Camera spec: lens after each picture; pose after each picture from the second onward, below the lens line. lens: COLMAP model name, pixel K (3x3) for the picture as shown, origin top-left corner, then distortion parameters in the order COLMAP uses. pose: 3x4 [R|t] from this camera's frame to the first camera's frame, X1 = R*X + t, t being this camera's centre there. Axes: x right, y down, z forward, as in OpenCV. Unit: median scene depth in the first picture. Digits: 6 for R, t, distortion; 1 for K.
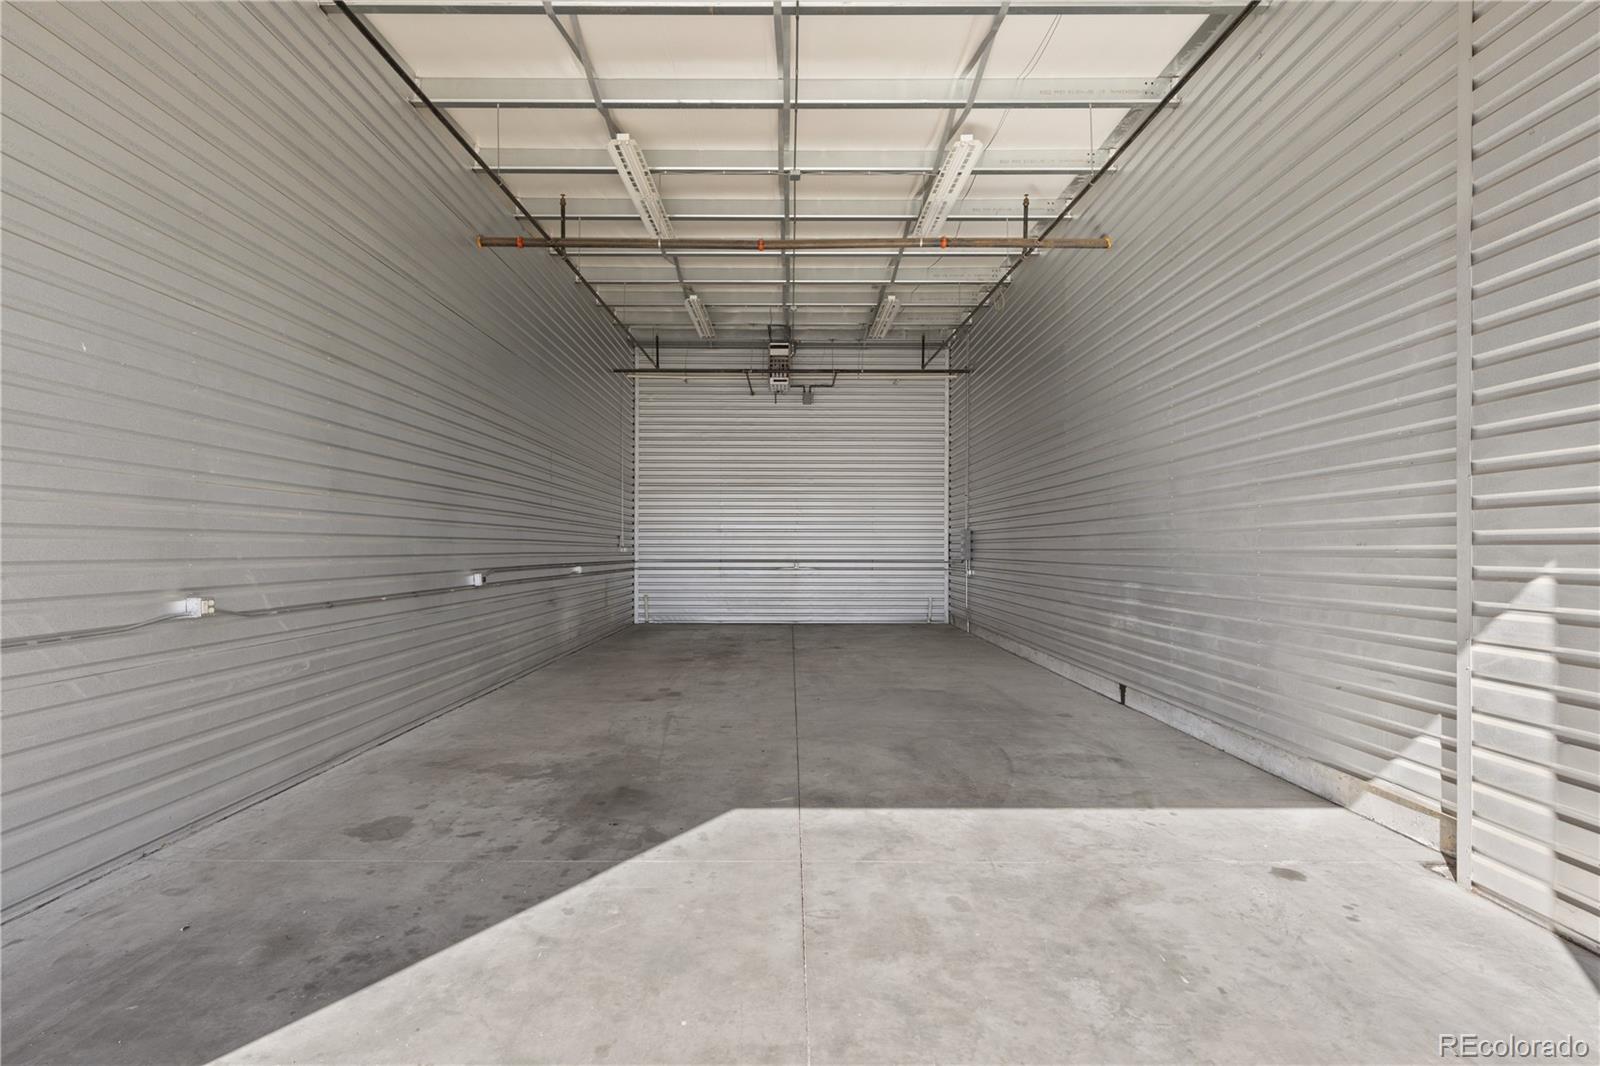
lens RADIAL K [[786.2, 0, 791.0], [0, 786.2, 547.2], [0, 0, 1]] dist [0.008021, -0.006014]
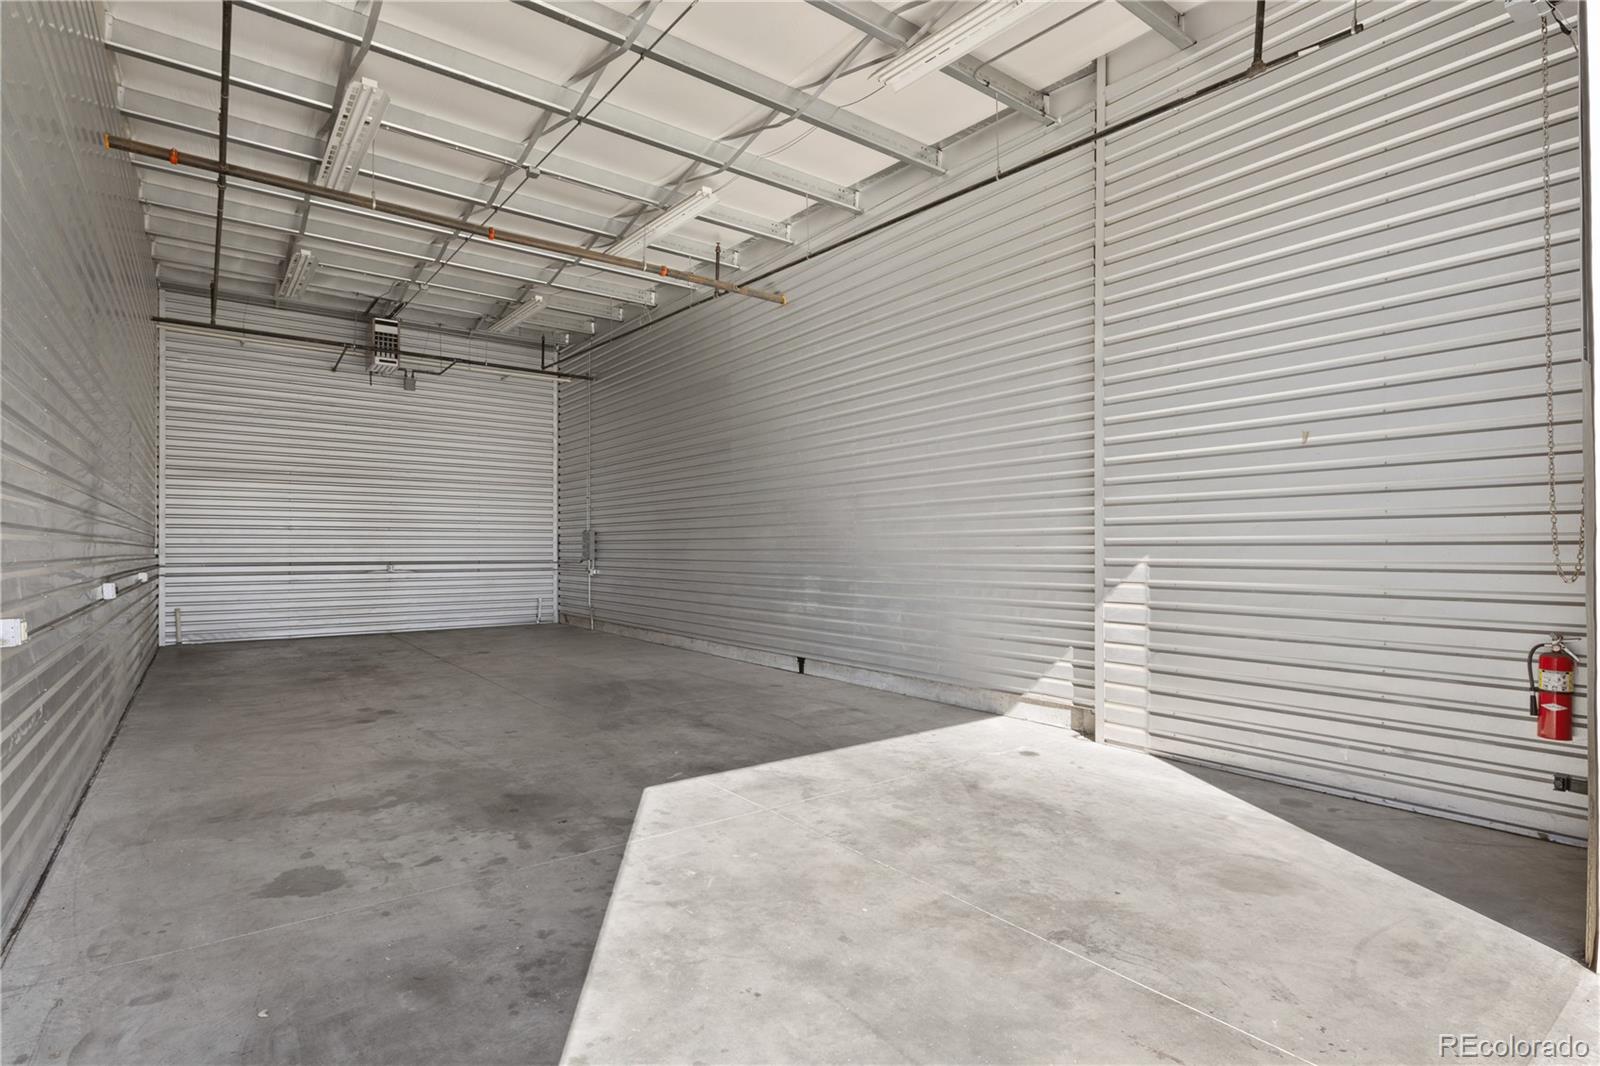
lens RADIAL K [[786.2, 0, 797.1], [0, 786.2, 549.9], [0, 0, 1]] dist [0.008021, -0.006014]
pose [[0.800456, -0.001968, 0.599389, -0.328278], [0.000137, 0.999995, 0.003101, -0.000286], [-0.599392, -0.002400, 0.800452, 0.005654]]
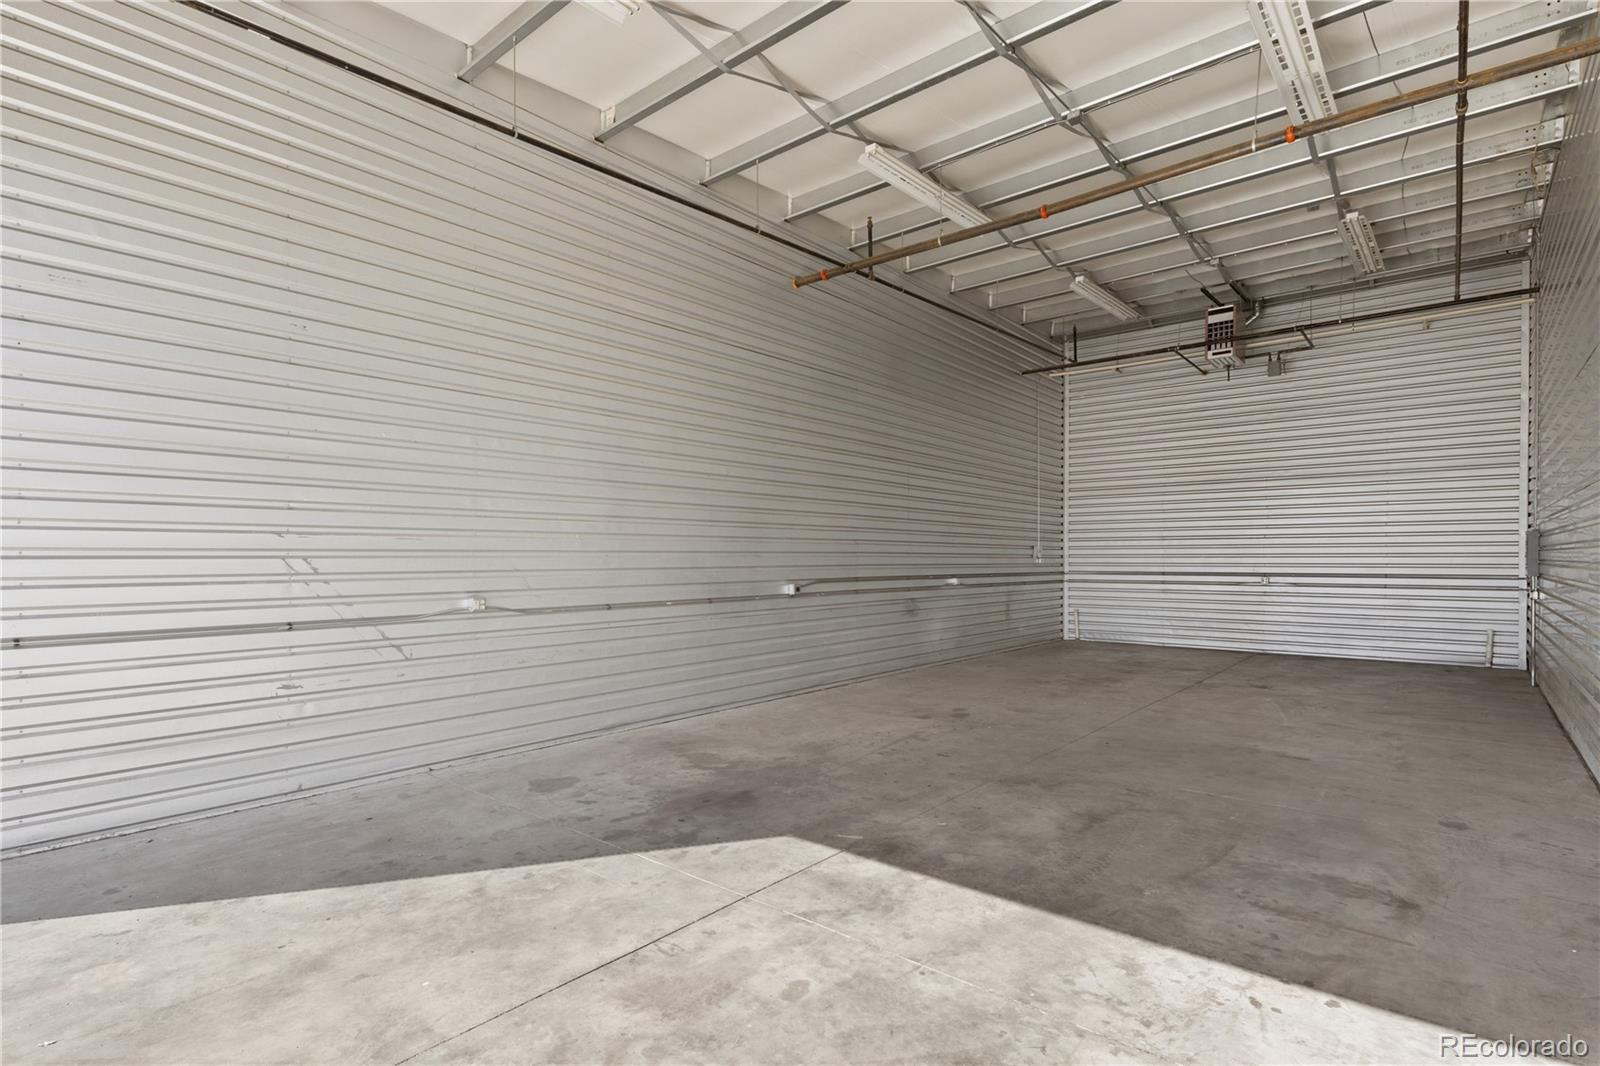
lens RADIAL K [[786.2, 0, 784.7], [0, 786.2, 566.9], [0, 0, 1]] dist [0.008021, -0.006014]
pose [[0.757259, 0.005006, -0.653095, 0.325736], [0.004183, 0.999913, 0.012515, -0.004608], [0.653101, -0.012209, 0.757172, 0.155743]]
